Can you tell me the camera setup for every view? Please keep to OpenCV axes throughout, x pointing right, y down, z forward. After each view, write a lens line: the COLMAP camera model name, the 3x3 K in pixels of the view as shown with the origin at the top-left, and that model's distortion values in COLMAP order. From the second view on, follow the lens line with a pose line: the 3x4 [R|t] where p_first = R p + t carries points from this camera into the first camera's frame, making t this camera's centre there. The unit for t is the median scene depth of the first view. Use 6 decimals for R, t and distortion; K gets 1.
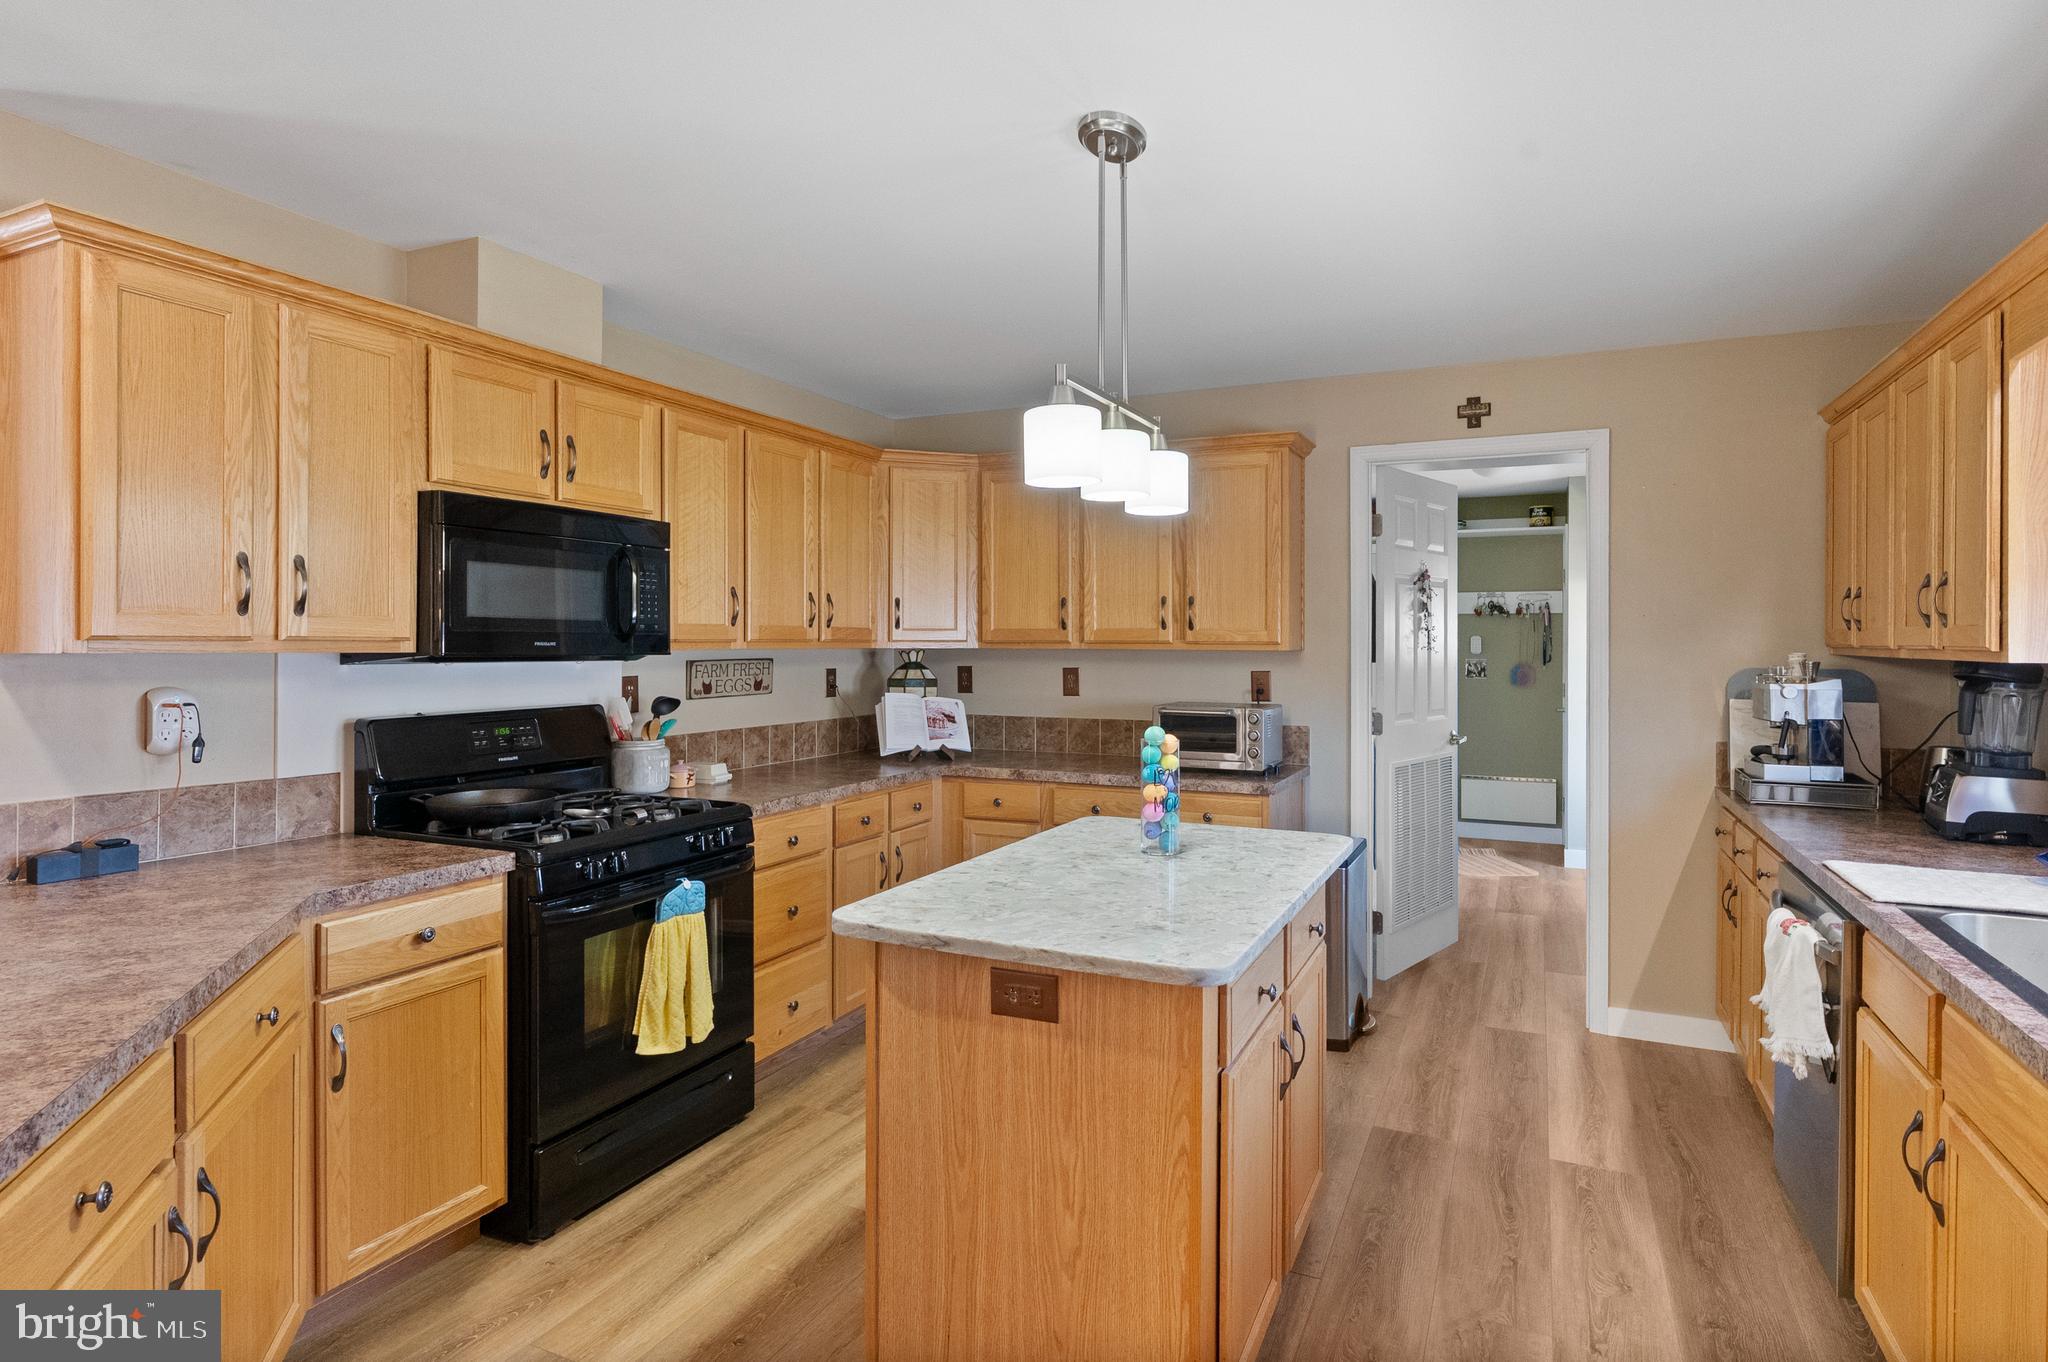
lens RADIAL K [[1077.7, 0, 1037.8], [0, 1077.7, 645.2], [0, 0, 1]] dist [-0.002341, 0.000792]
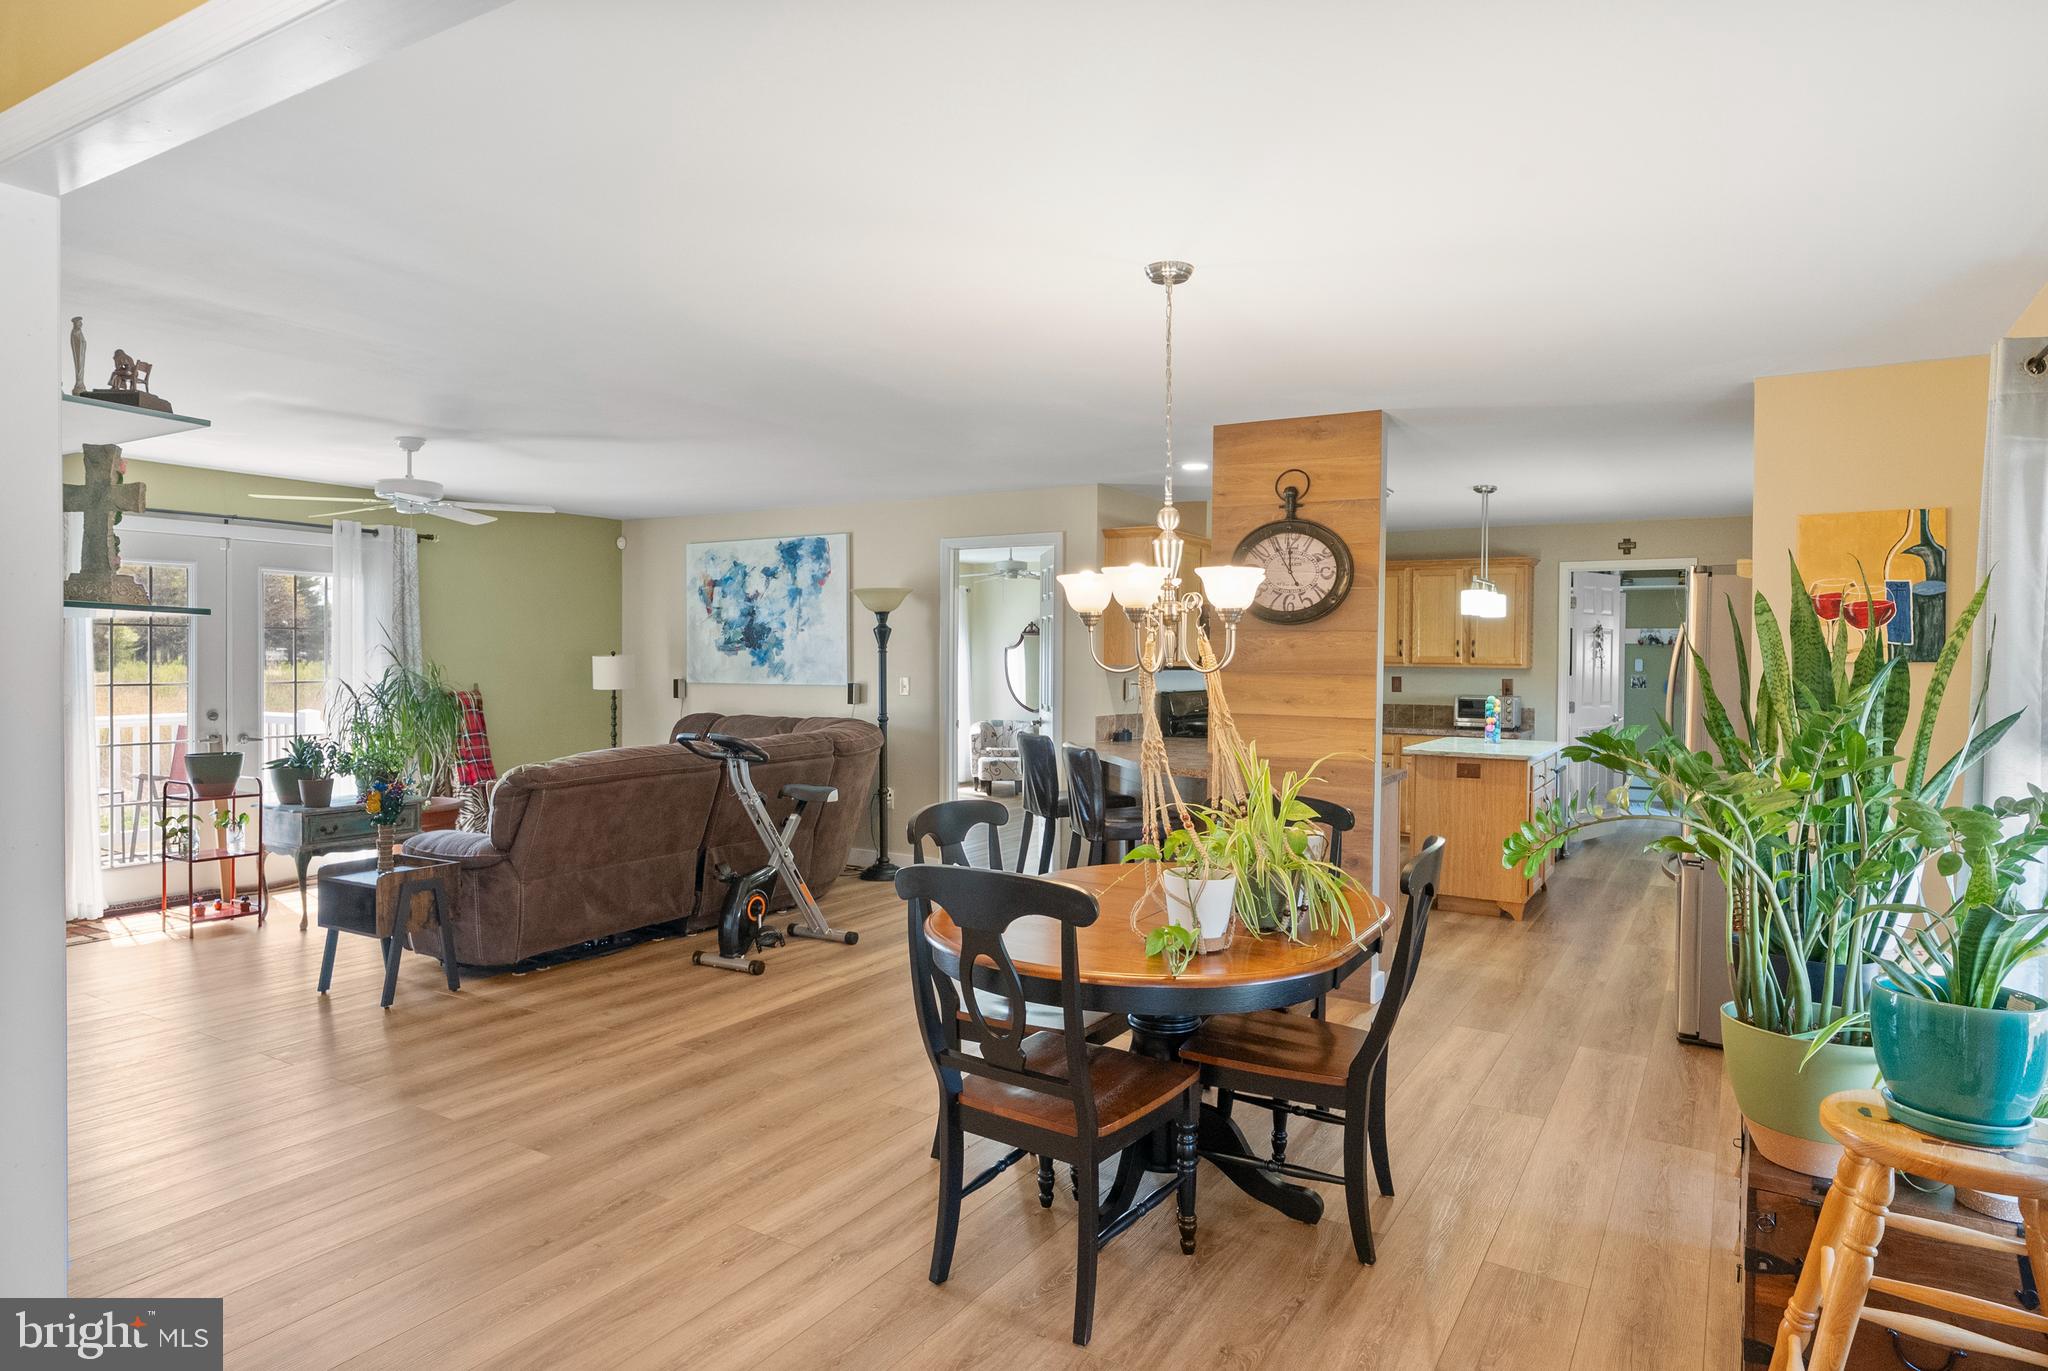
lens RADIAL K [[1180.6, 0, 1040.9], [0, 1180.6, 680.1], [0, 0, 1]] dist [-0.003660, 0.002010]
pose [[0.994673, 0.009562, -0.102640, -0.428126], [-0.007827, 0.999820, 0.017292, -0.003747], [0.102787, -0.016396, 0.994568, -1.235642]]
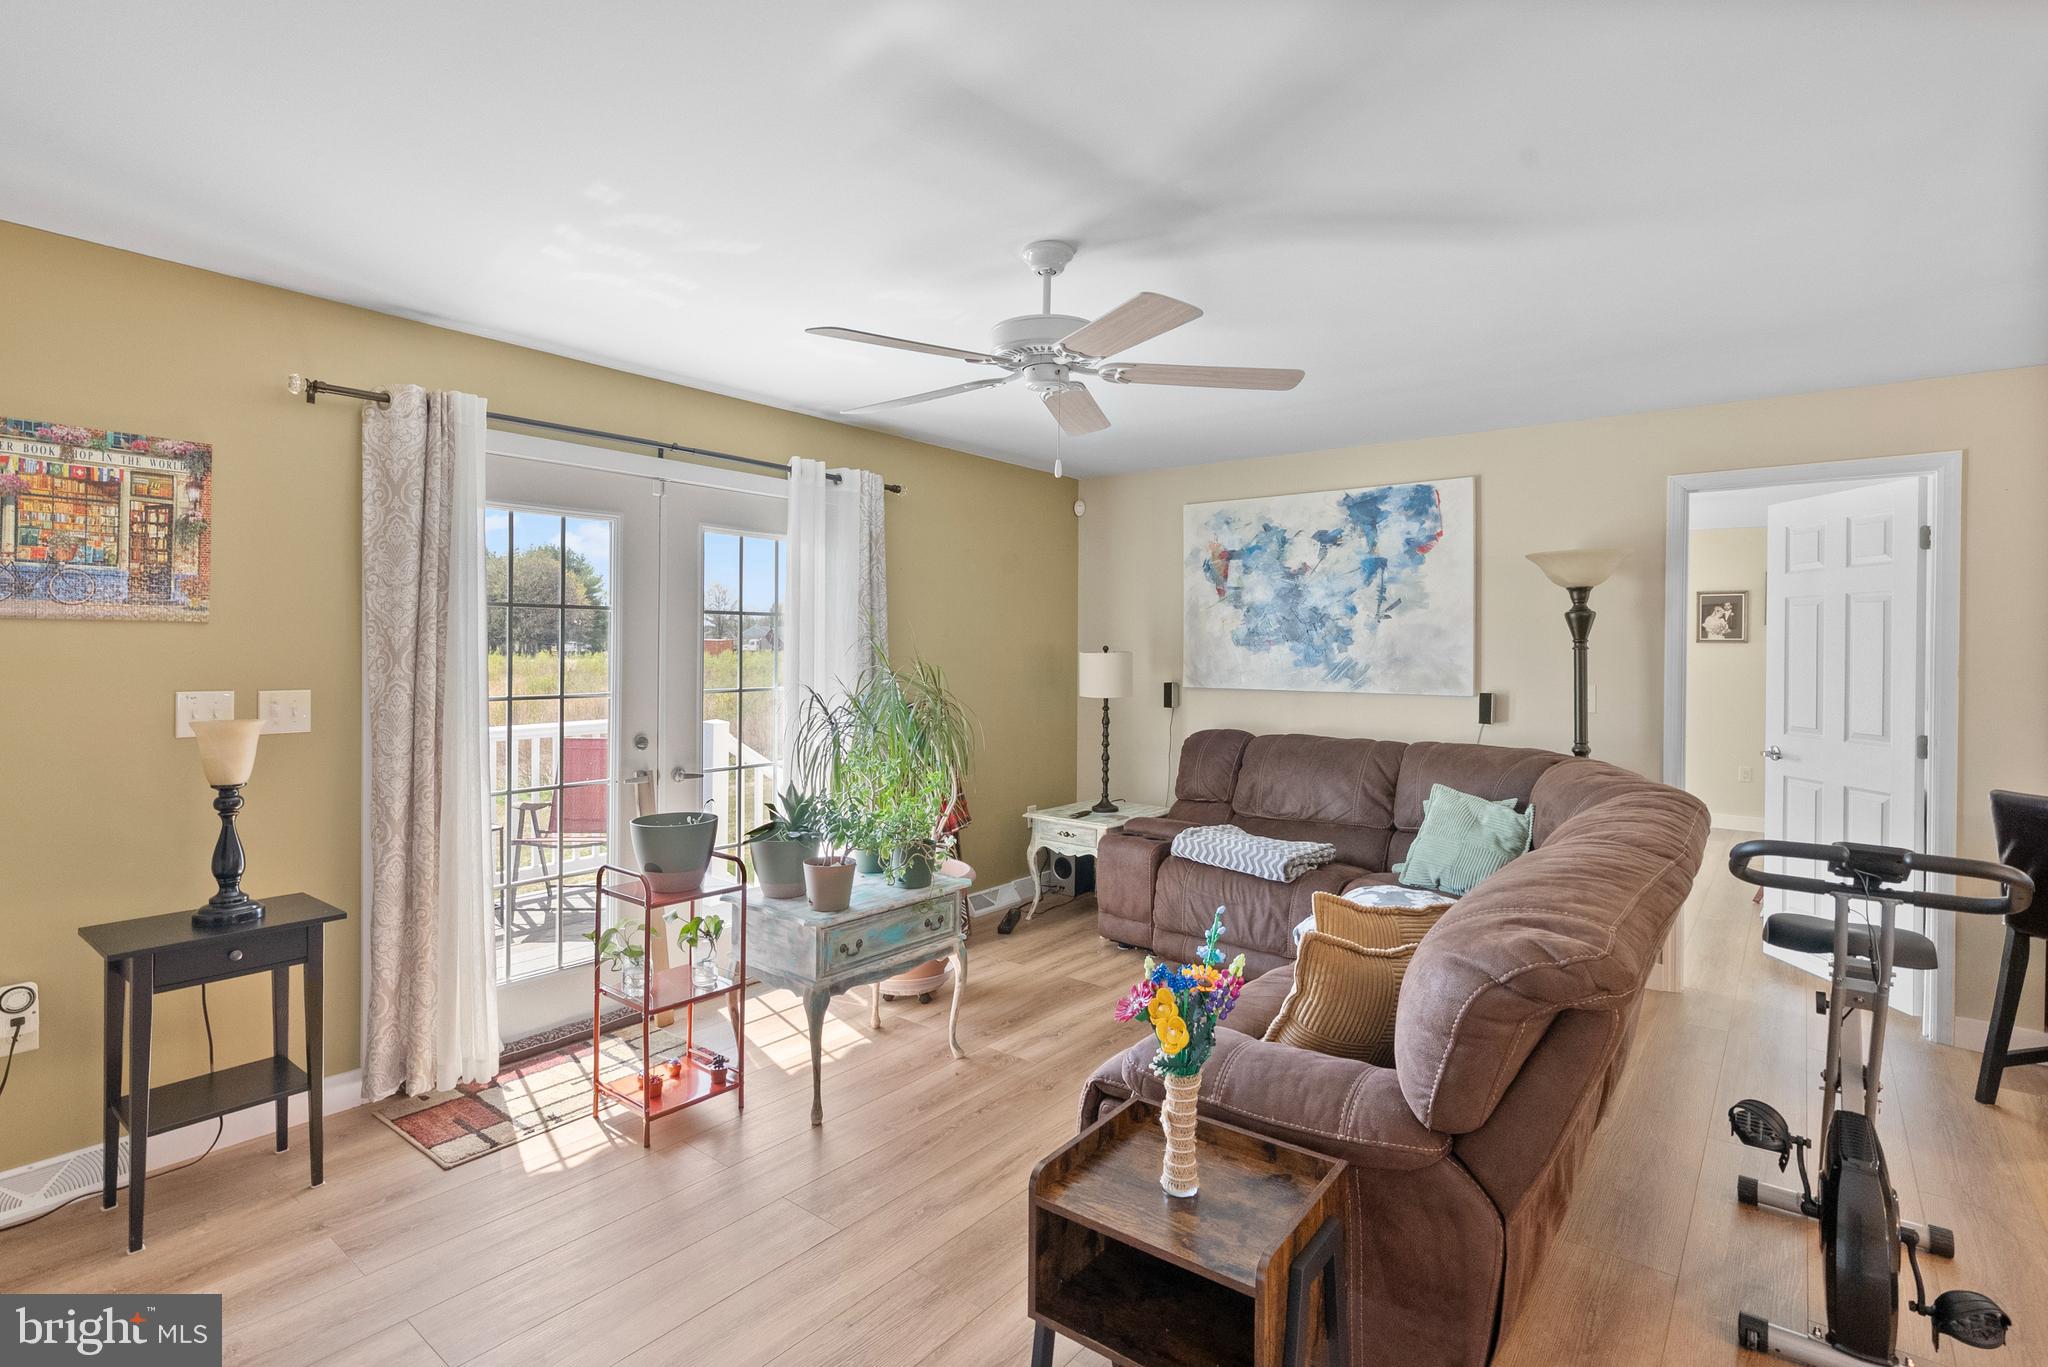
lens RADIAL K [[994.3, 0, 1050.9], [0, 994.3, 658.0], [0, 0, 1]] dist [-0.013106, 0.007197]
pose [[0.975211, 0.012375, -0.220929, -1.173421], [-0.010439, 0.999896, 0.009927, -0.008917], [0.221029, -0.007375, 0.975239, -0.534568]]
